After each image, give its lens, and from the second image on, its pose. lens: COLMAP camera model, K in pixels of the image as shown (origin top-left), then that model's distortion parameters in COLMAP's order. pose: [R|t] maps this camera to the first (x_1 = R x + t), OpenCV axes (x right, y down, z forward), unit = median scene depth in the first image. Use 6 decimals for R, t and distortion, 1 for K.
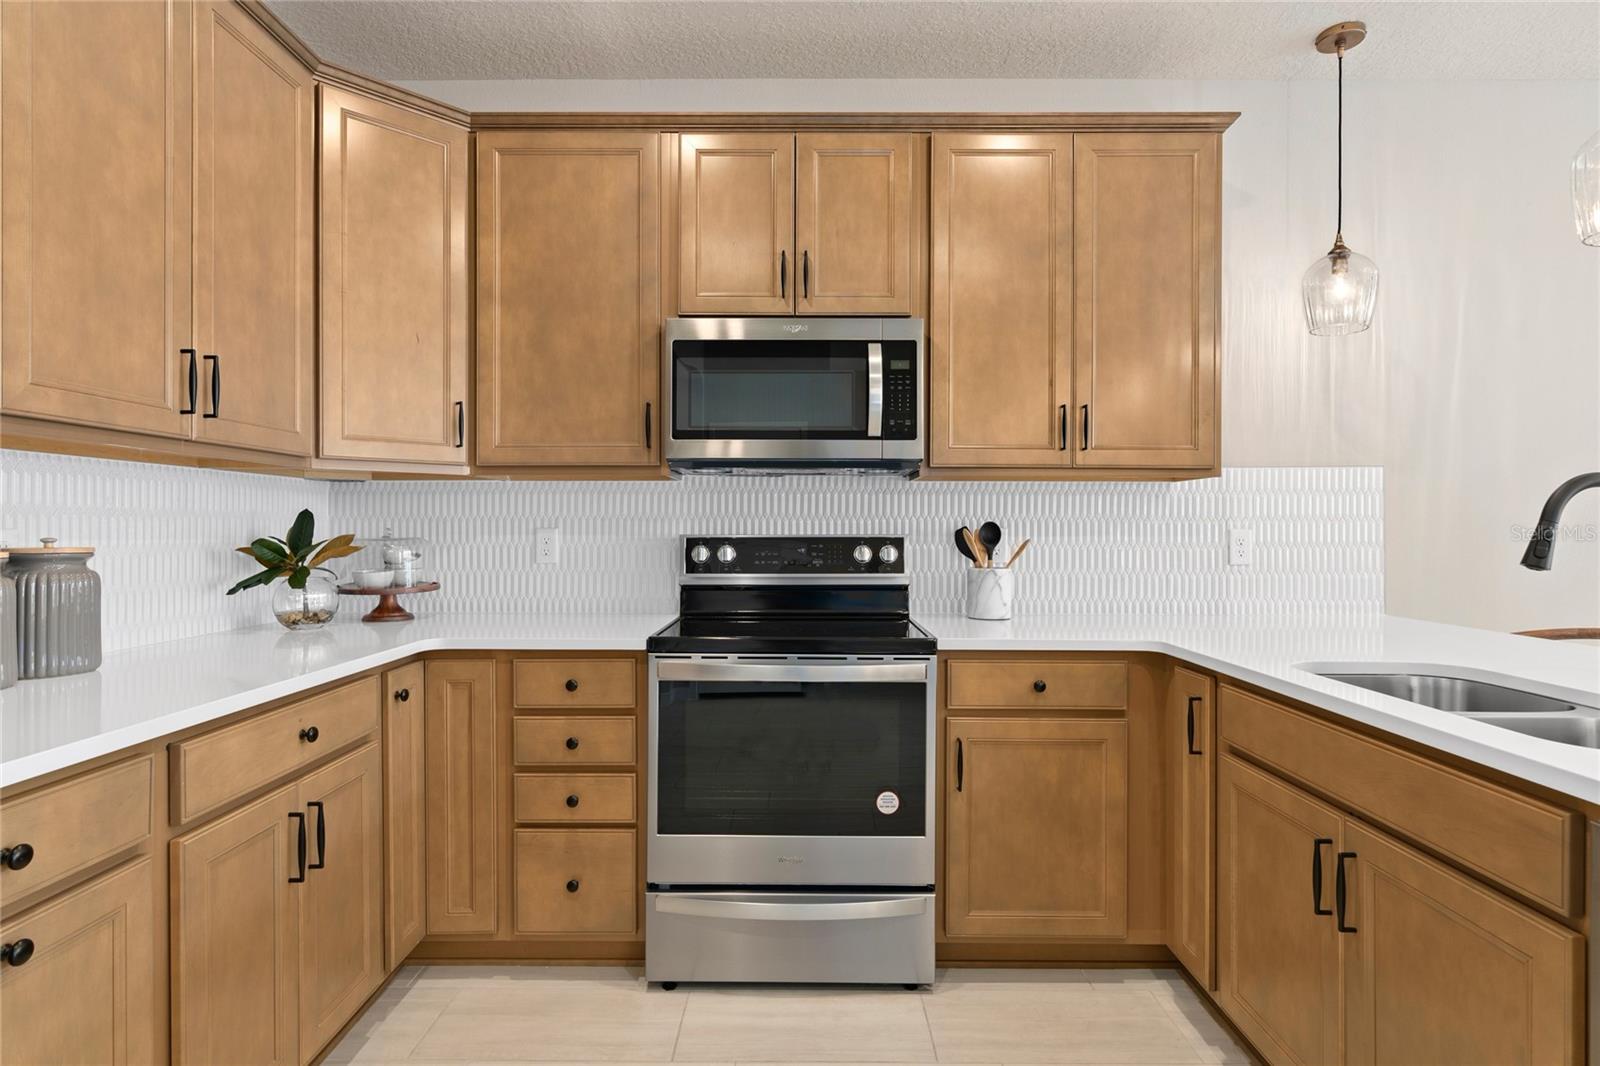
lens RADIAL K [[831.4, 0, 800.3], [0, 831.4, 525.2], [0, 0, 1]] dist [-0.009196, 0.003201]
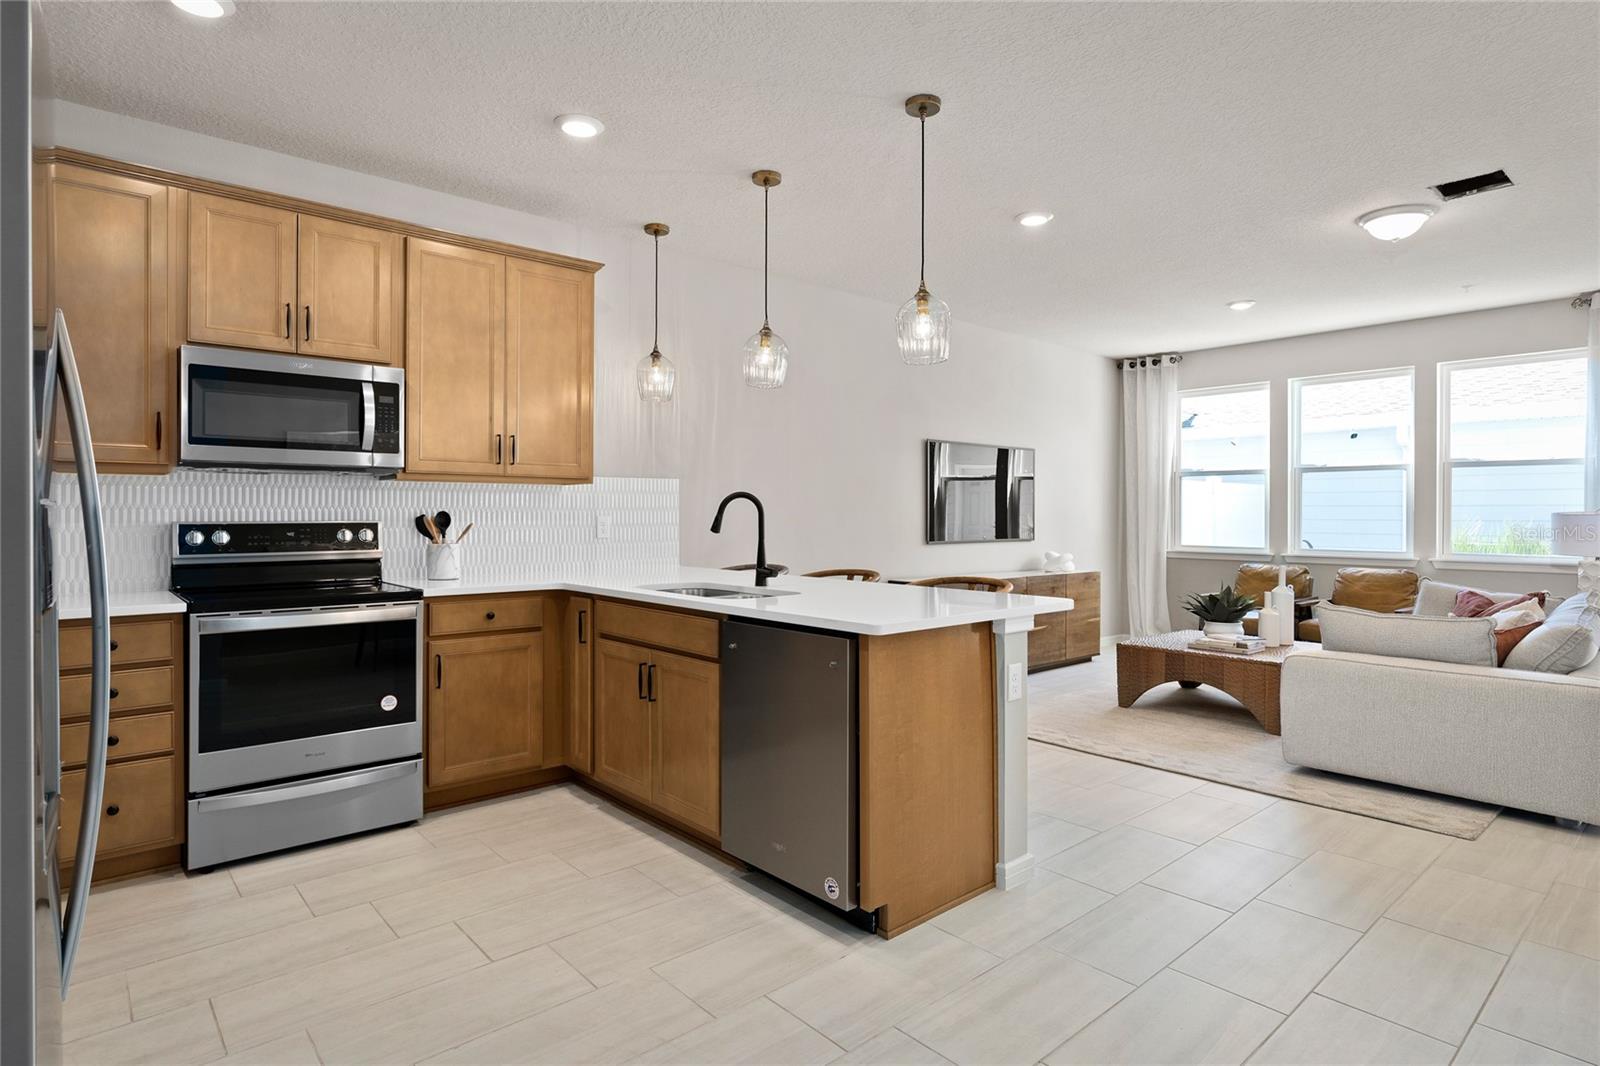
lens RADIAL K [[831.4, 0, 792.7], [0, 831.4, 516.2], [0, 0, 1]] dist [-0.009196, 0.003201]
pose [[0.750608, -0.003322, 0.660740, -0.285155], [-0.001562, 0.999976, 0.006802, -0.006395], [-0.660746, -0.006138, 0.750584, -0.499246]]
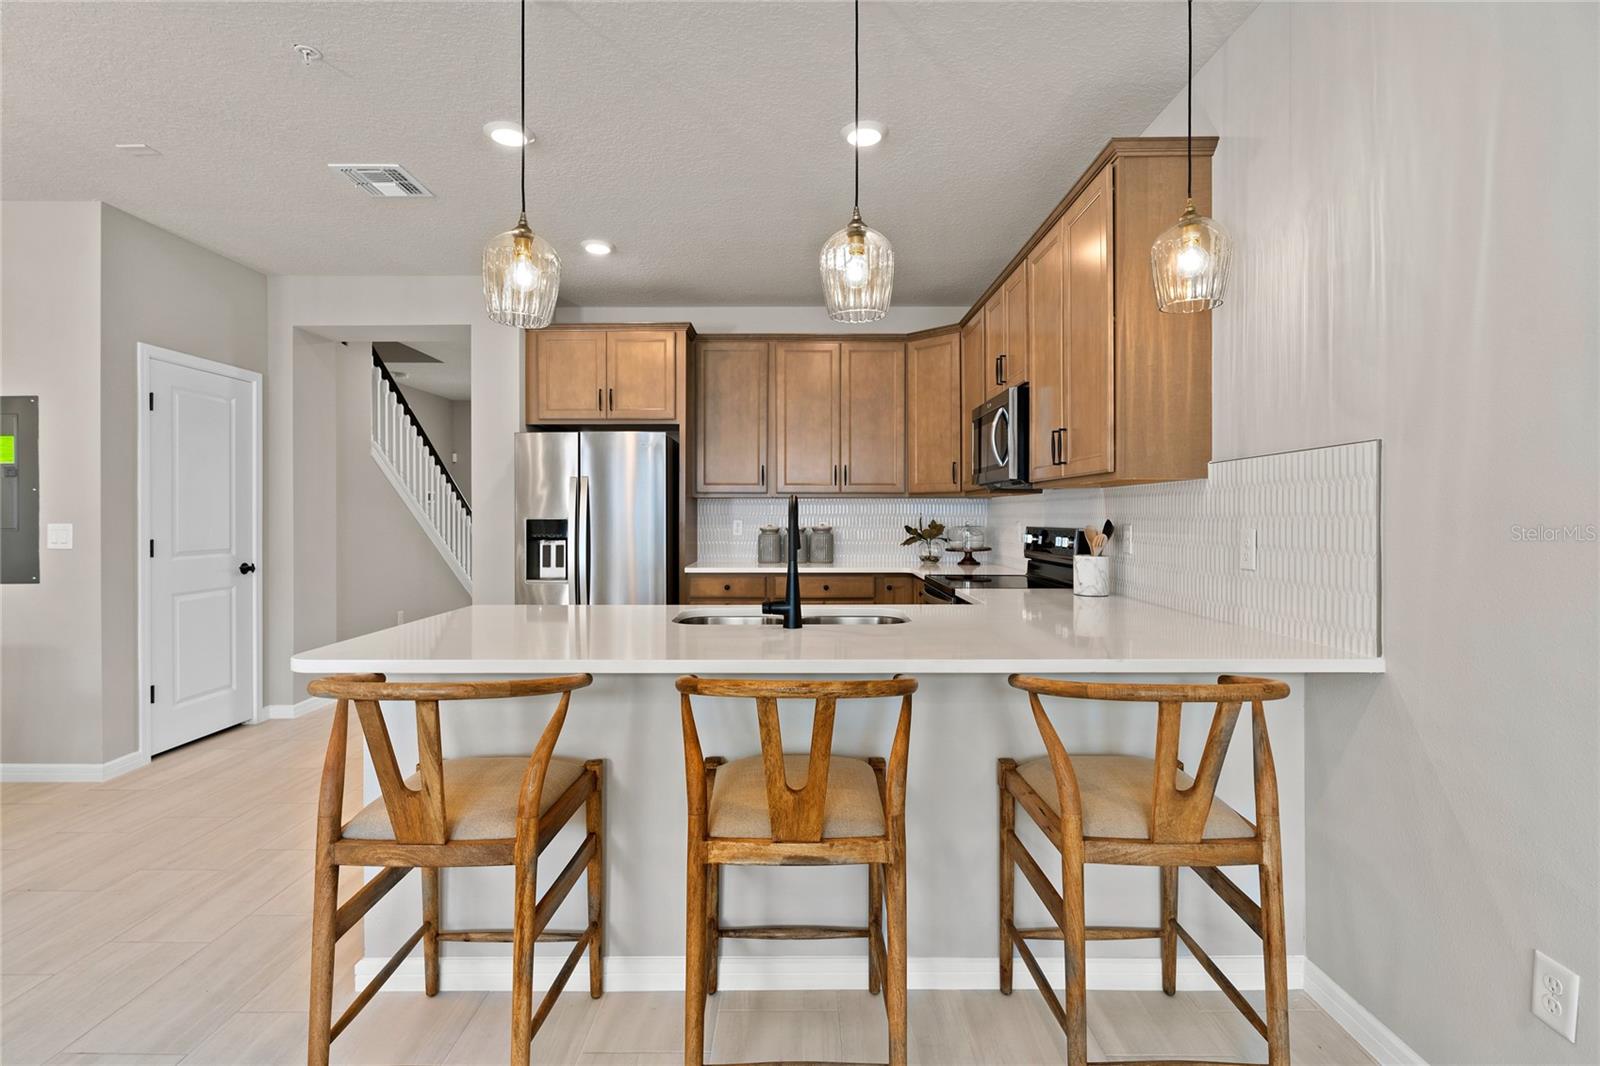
lens RADIAL K [[749.8, 0, 793.3], [0, 749.8, 515.2], [0, 0, 1]] dist [-0.002887, 0.000441]
pose [[0.003053, -0.002000, -0.999993, 1.496380], [0.003046, 0.999993, -0.001991, -0.010702], [0.999991, -0.003040, 0.003059, 0.577793]]
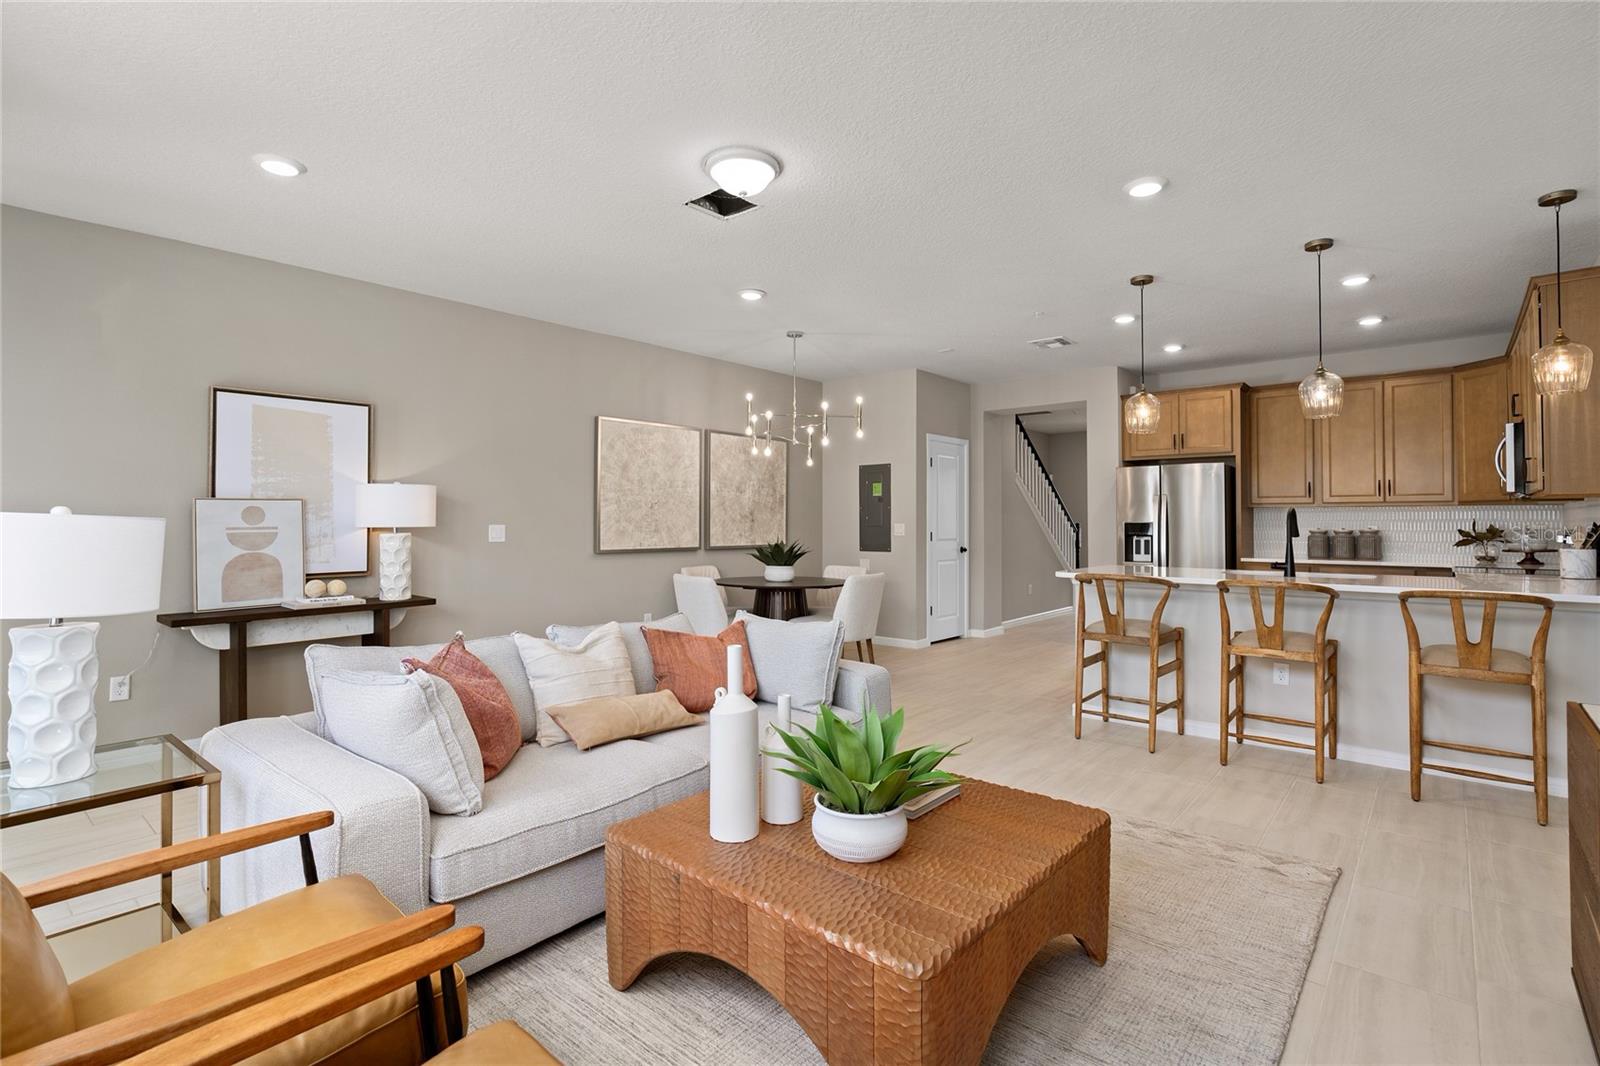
lens RADIAL K [[749.8, 0, 807.4], [0, 749.8, 508.8], [0, 0, 1]] dist [-0.002887, 0.000441]
pose [[-0.638484, -0.019201, -0.769396, 2.610240], [-0.001478, 0.999717, -0.023723, 0.009591], [0.769634, -0.014010, -0.638332, 0.820997]]
